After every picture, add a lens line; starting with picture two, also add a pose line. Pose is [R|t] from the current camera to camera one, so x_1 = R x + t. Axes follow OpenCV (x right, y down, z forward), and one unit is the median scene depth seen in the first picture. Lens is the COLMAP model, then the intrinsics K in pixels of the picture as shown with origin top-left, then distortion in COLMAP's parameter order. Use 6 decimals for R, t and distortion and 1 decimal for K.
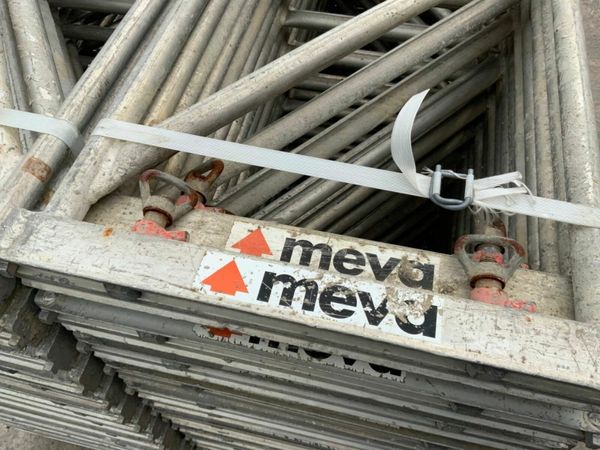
lens RADIAL K [[497.8, 0, 300.0], [0, 497.8, 225.0], [0, 0, 1]] dist [0.053290, -0.090649]
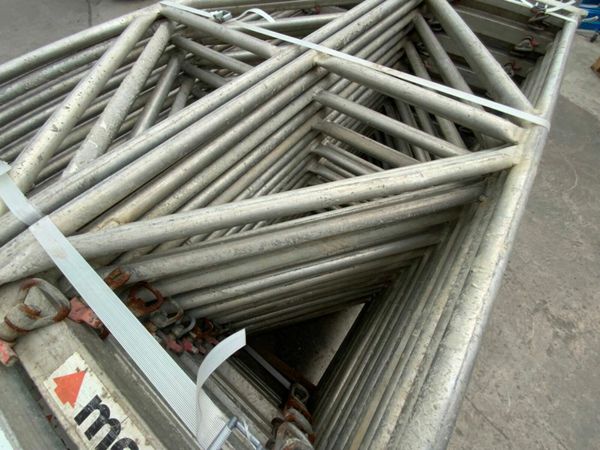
lens RADIAL K [[241.7, 0, 300.0], [0, 241.7, 225.0], [0, 0, 1]] dist [0.016582, -0.015317]
pose [[0.913557, 0.360514, -0.188264, 0.346831], [-0.352238, 0.932746, 0.076902, -0.522459], [0.203326, -0.003941, 0.979103, 0.616434]]
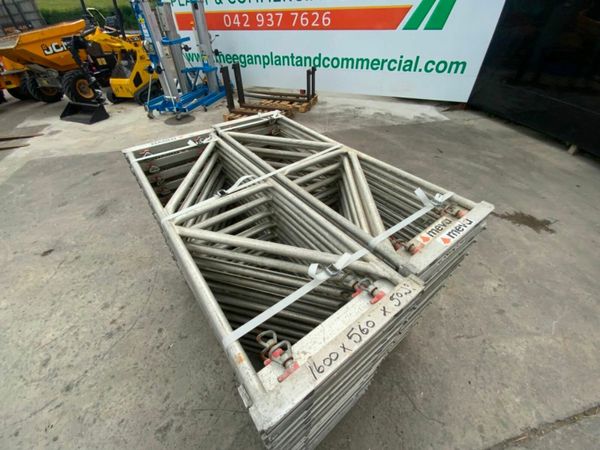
lens RADIAL K [[241.7, 0, 300.0], [0, 241.7, 225.0], [0, 0, 1]] dist [0.016582, -0.015317]
pose [[0.635098, -0.507735, 0.582114, -1.796519], [0.642499, 0.765565, -0.033234, -0.620712], [-0.428772, 0.395114, 0.812428, -0.145370]]
